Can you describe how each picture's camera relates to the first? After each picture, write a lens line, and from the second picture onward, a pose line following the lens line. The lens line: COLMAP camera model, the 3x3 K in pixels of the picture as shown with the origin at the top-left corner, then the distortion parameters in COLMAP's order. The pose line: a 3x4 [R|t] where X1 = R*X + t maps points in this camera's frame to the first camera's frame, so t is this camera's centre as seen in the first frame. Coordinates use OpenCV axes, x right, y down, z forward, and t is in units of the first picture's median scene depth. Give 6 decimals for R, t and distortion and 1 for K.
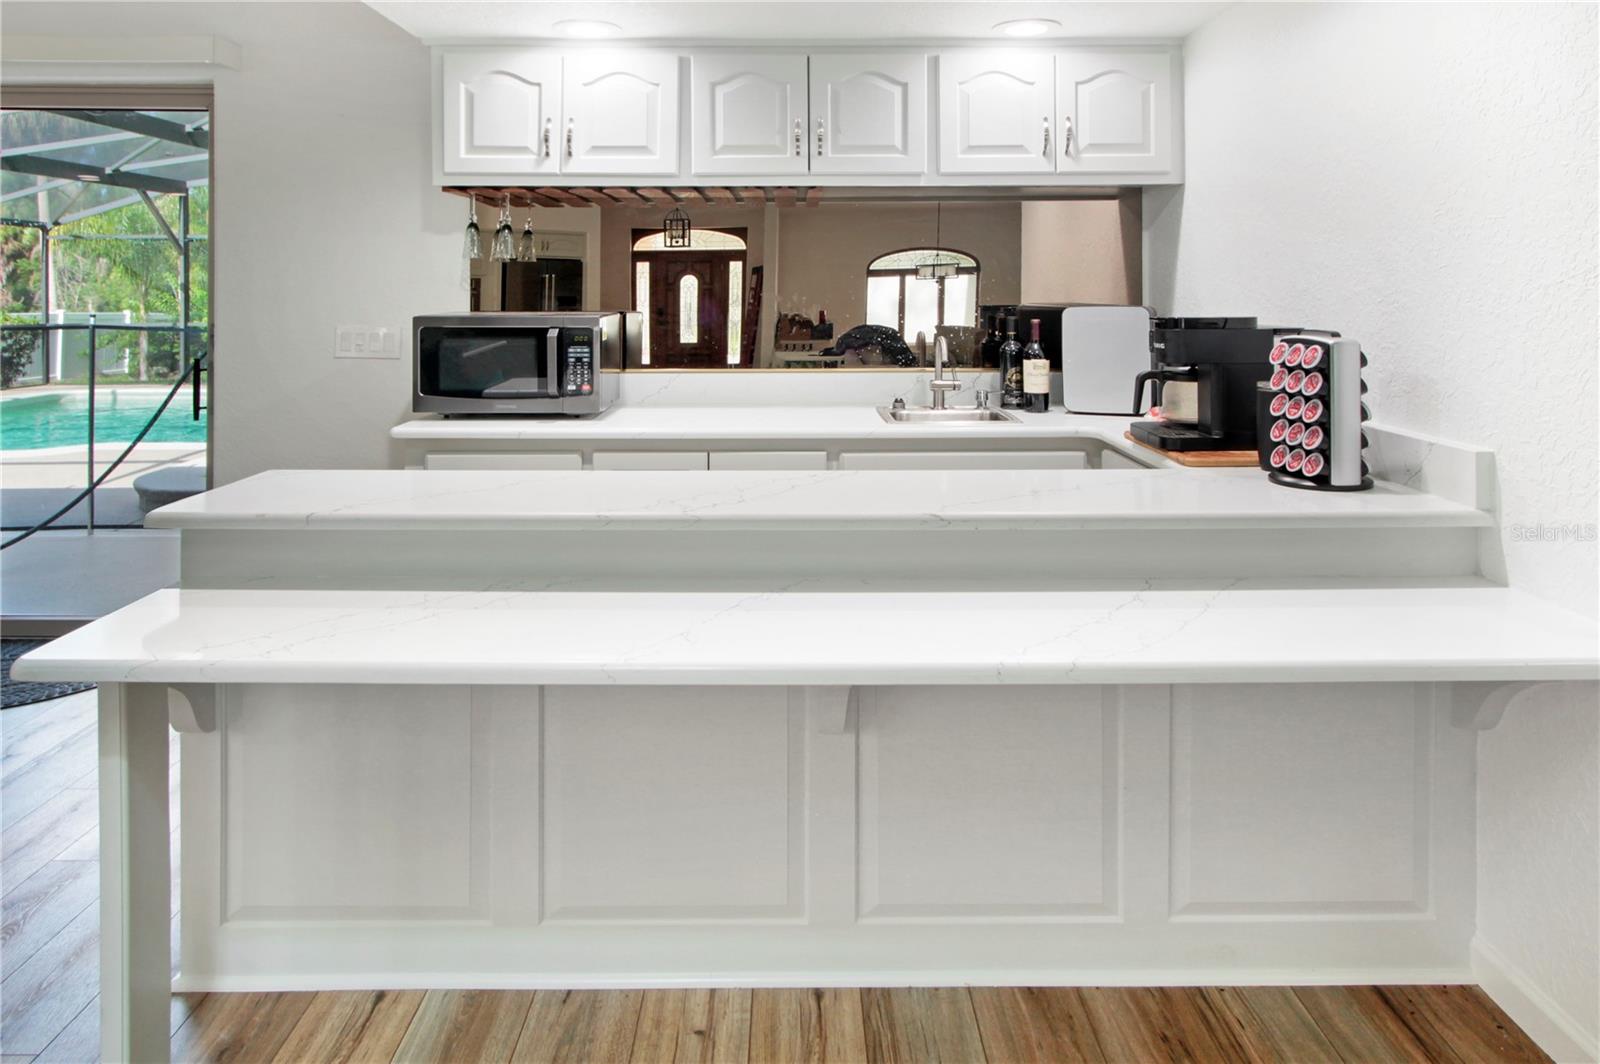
lens RADIAL K [[962.0, 0, 800.1], [0, 962.0, 456.8], [0, 0, 1]] dist [-0.000030, 0.001793]
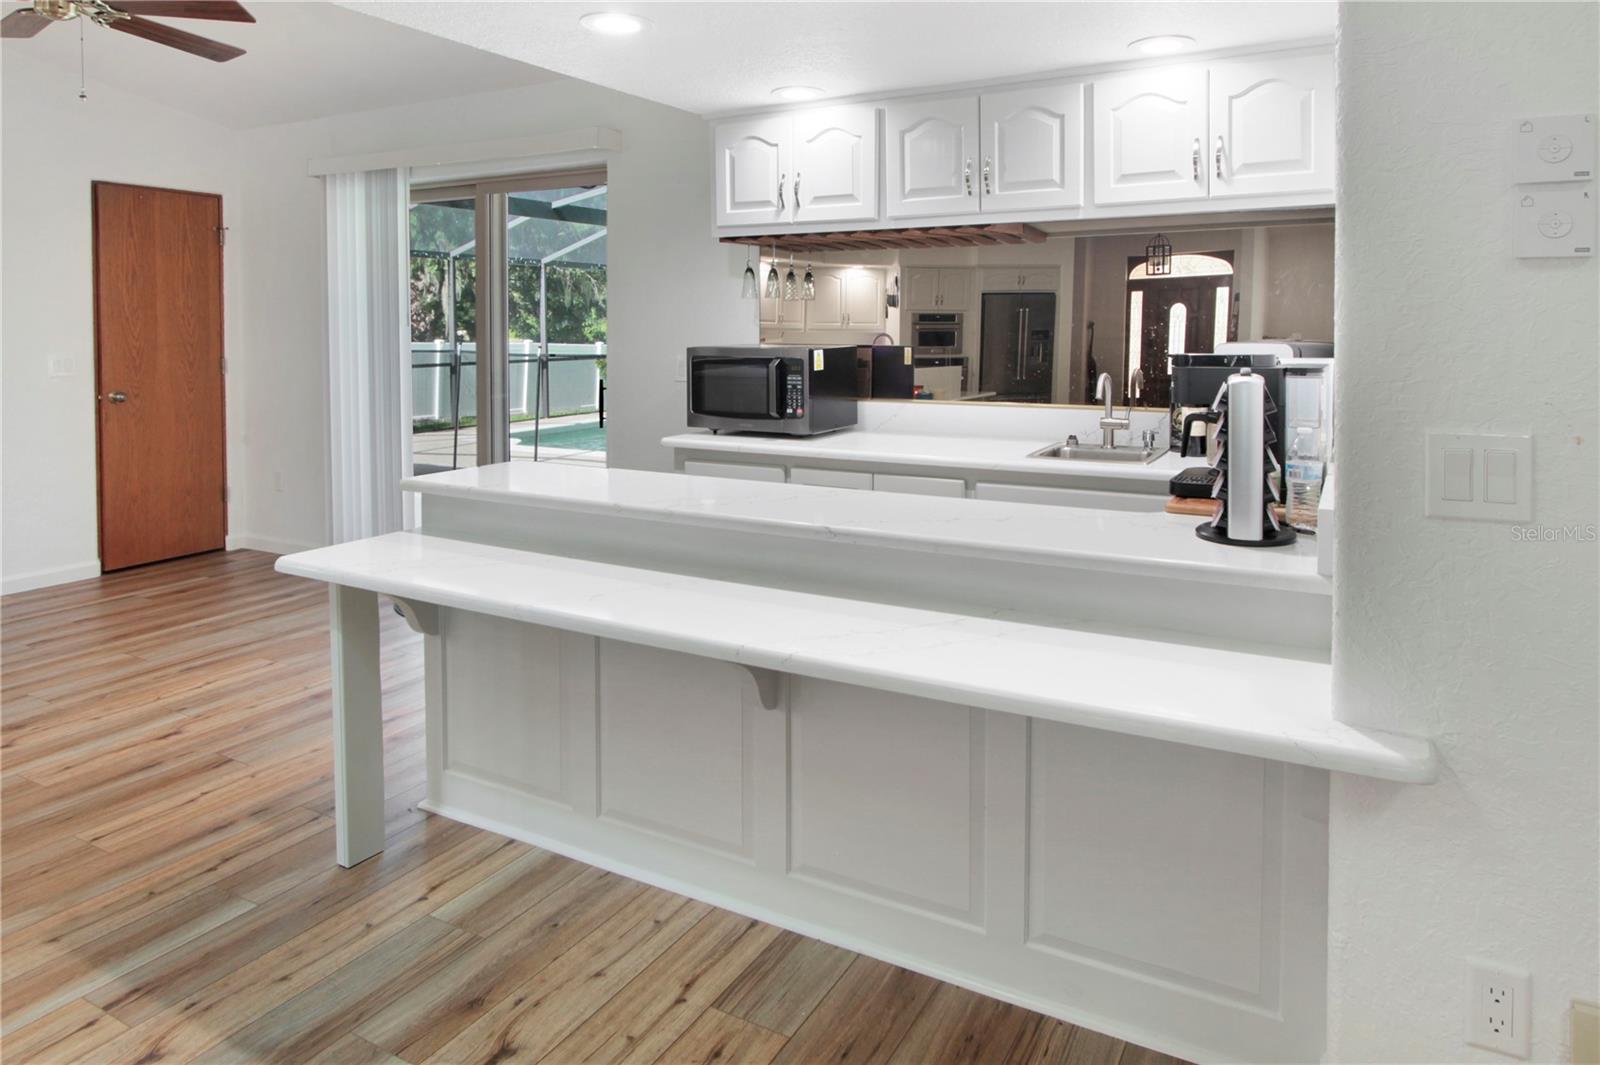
lens RADIAL K [[946.4, 0, 800.0], [0, 946.4, 532.5], [0, 0, 1]] dist [-0.000182, 0.001601]
pose [[0.881579, 0.100173, -0.461285, 0.348089], [-0.079518, 0.994773, 0.064055, -0.000965], [0.465290, -0.019789, 0.884937, 0.001389]]
